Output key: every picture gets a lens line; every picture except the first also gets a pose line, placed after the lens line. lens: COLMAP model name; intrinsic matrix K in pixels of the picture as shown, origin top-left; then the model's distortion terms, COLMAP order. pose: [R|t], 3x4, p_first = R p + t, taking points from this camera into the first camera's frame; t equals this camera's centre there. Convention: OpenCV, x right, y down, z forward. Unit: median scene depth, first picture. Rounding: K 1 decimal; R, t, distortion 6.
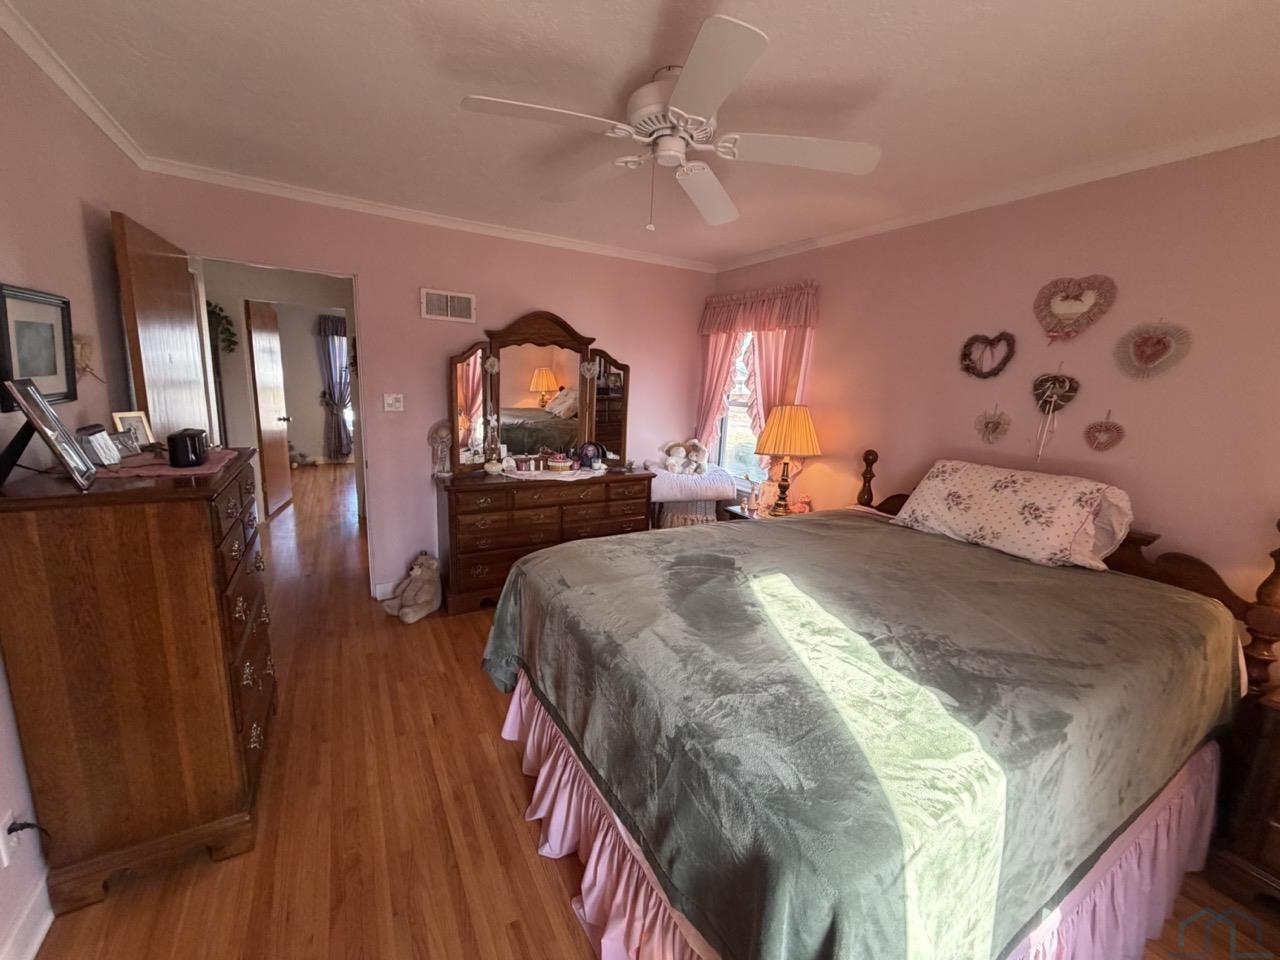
lens RADIAL K [[510.3, 0, 639.1], [0, 510.3, 483.4], [0, 0, 1]] dist [-0.001939, -0.000171]
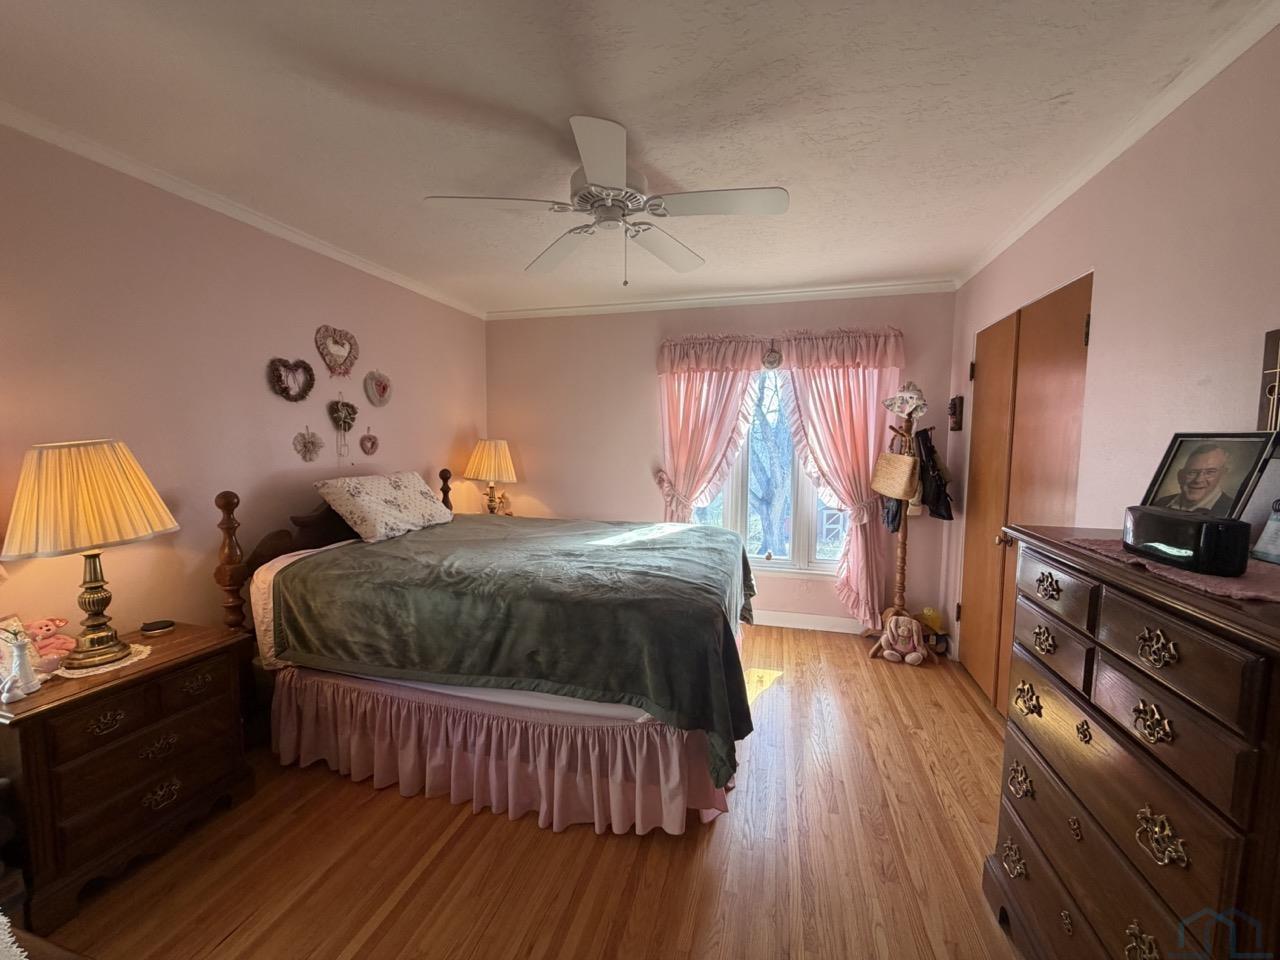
lens RADIAL K [[510.3, 0, 635.5], [0, 510.3, 472.8], [0, 0, 1]] dist [-0.001939, -0.000171]
pose [[-0.709570, -0.100013, 0.697502, -0.626546], [0.096348, 0.966808, 0.236643, -0.270166], [-0.698017, 0.235117, -0.676381, 1.387165]]
